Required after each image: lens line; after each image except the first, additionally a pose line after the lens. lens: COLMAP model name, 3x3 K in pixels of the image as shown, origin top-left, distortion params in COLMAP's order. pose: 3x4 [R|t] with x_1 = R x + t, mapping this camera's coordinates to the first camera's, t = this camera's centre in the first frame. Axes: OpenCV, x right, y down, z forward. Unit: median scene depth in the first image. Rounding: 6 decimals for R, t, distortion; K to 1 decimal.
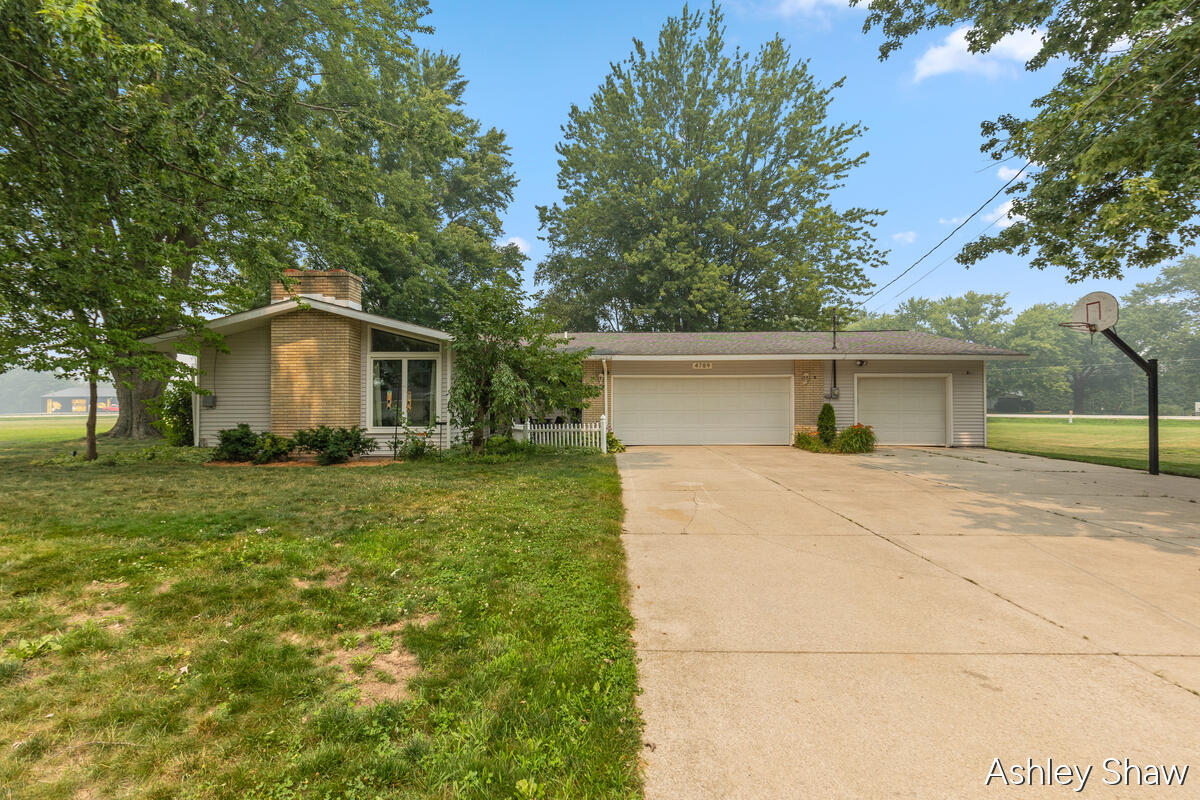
lens RADIAL K [[538.9, 0, 600.0], [0, 538.9, 400.0], [0, 0, 1]] dist [-0.003789, 0.000007]
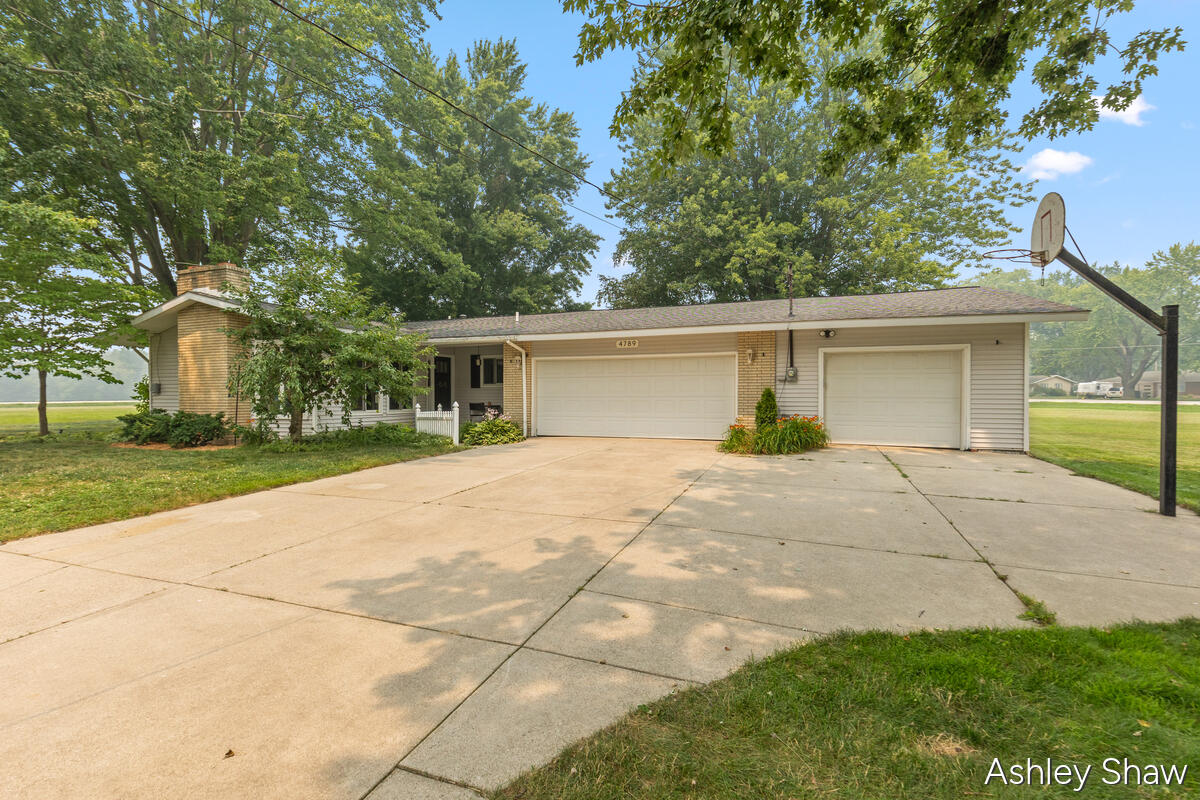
lens RADIAL K [[538.9, 0, 600.0], [0, 538.9, 400.0], [0, 0, 1]] dist [-0.003789, 0.000007]
pose [[0.943558, 0.002740, -0.331197, 0.217725], [0.006110, 0.999652, 0.025677, 0.000969], [0.331151, -0.026251, 0.943212, 0.095464]]
